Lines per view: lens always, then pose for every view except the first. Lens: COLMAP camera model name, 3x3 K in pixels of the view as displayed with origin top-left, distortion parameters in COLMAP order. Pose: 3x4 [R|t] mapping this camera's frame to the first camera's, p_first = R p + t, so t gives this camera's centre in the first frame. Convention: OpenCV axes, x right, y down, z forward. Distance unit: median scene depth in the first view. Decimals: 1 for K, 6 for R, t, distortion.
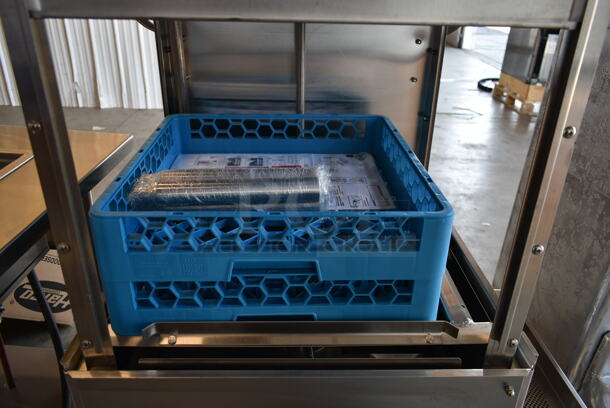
lens RADIAL K [[464.4, 0, 305.3], [0, 464.4, 204.9], [0, 0, 1]] dist [-0.017148, 0.007427]
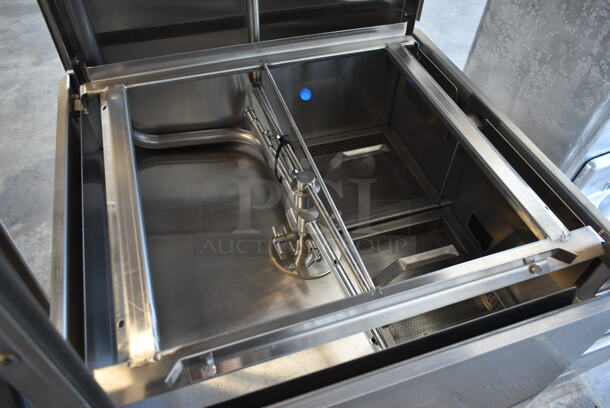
lens RADIAL K [[464.4, 0, 303.3], [0, 464.4, 204.3], [0, 0, 1]] dist [-0.017148, 0.007427]
pose [[0.954004, -0.223367, 0.199958, -0.134321], [0.129221, 0.908224, 0.398033, -0.104019], [-0.270514, -0.353887, 0.895314, 0.259193]]
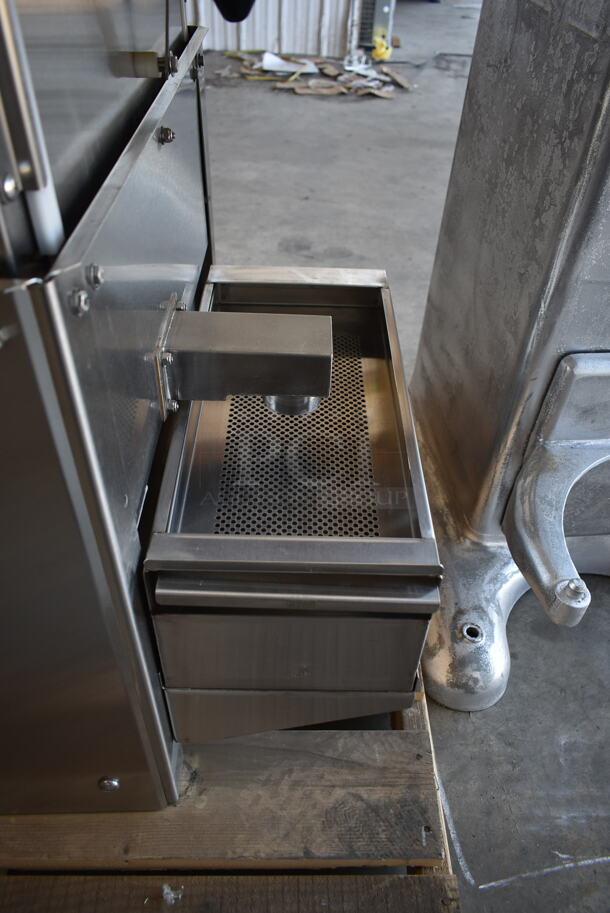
lens RADIAL K [[695.1, 0, 305.8], [0, 695.1, 452.4], [0, 0, 1]] dist [-0.017148, 0.007427]
pose [[0.999806, 0.018121, -0.007709, 0.380617], [-0.015386, 0.963156, 0.268502, 0.181958], [0.012290, -0.268331, 0.963248, 0.250609]]
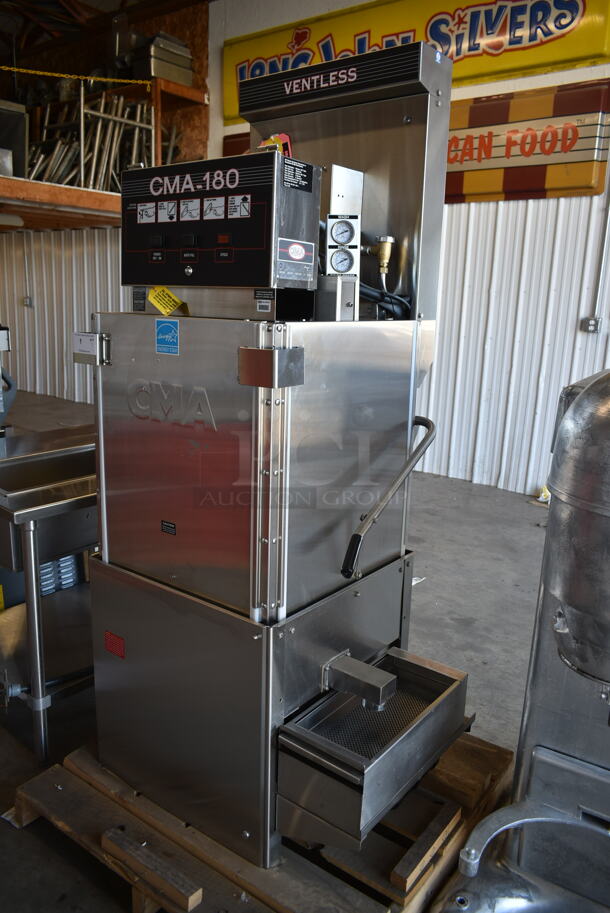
lens RADIAL K [[695.1, 0, 307.7], [0, 695.1, 454.8], [0, 0, 1]] dist [-0.017148, 0.007427]
pose [[0.784279, 0.143016, -0.603699, 1.046048], [-0.288377, 0.945595, -0.150626, 0.066193], [0.549313, 0.292226, 0.782853, -0.507327]]
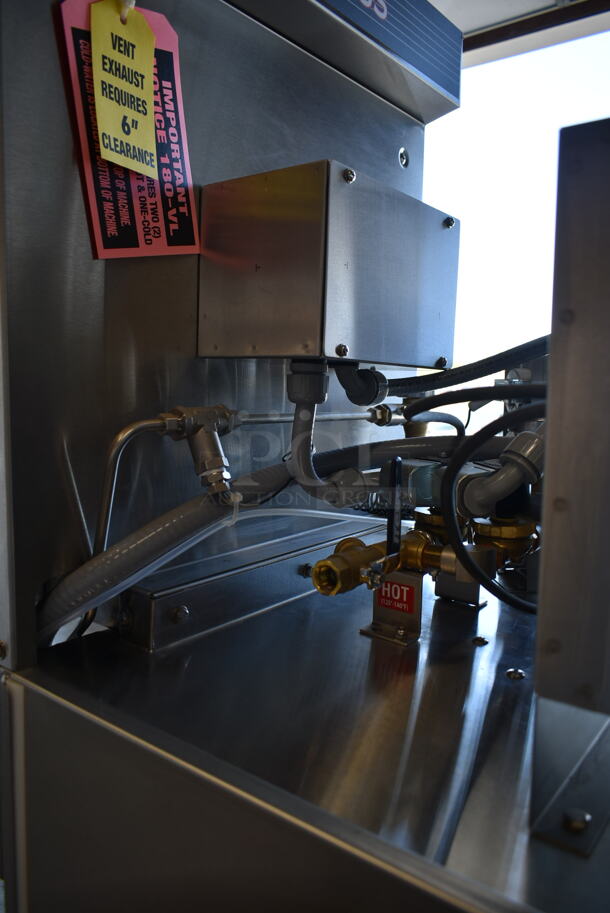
lens RADIAL K [[695.1, 0, 304.1], [0, 695.1, 456.0], [0, 0, 1]] dist [-0.017148, 0.007427]
pose [[0.629086, -0.089568, 0.772159, -0.469998], [0.333166, 0.928544, -0.163725, -0.519987], [-0.702319, 0.360254, 0.613975, 0.303573]]
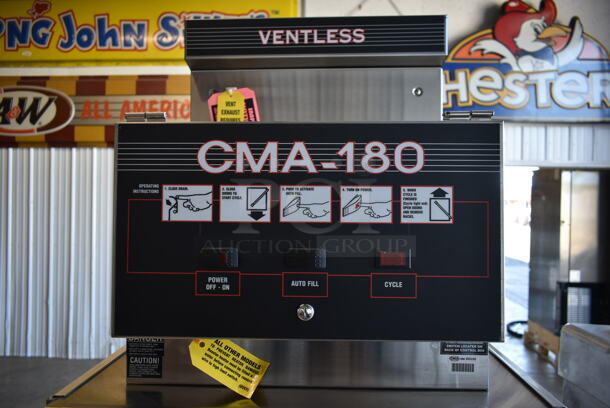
lens RADIAL K [[464.4, 0, 306.5], [0, 464.4, 205.1], [0, 0, 1]] dist [-0.017148, 0.007427]
pose [[0.998086, -0.011782, -0.060712, 0.039258], [-0.016225, 0.897420, -0.440880, -0.292282], [0.059678, 0.441021, 0.895511, -0.169219]]
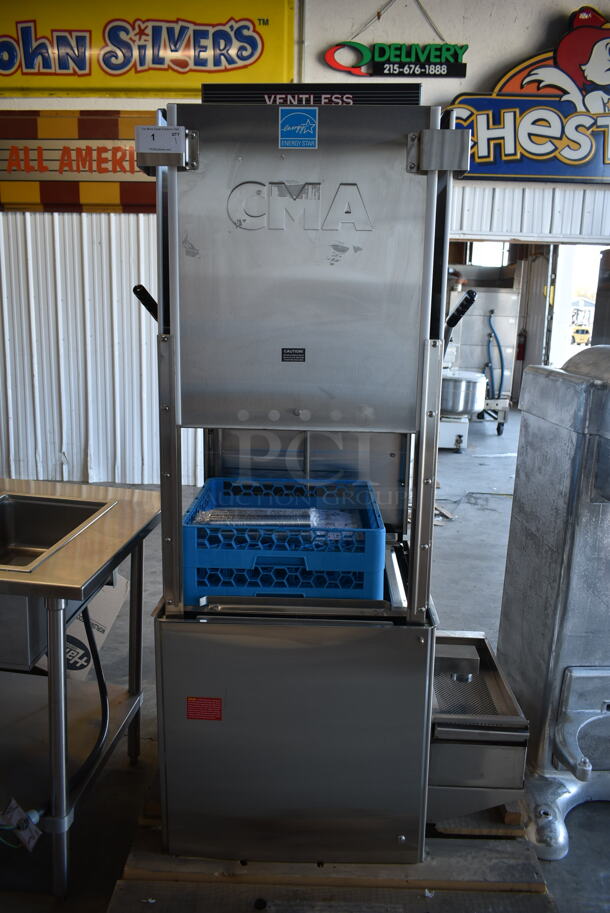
lens RADIAL K [[695.1, 0, 306.0], [0, 695.1, 454.2], [0, 0, 1]] dist [-0.017148, 0.007427]
pose [[0.998383, 0.010661, -0.055837, 0.090717], [-0.024658, 0.966256, -0.256400, 0.220462], [0.051220, 0.257363, 0.964957, -0.844753]]
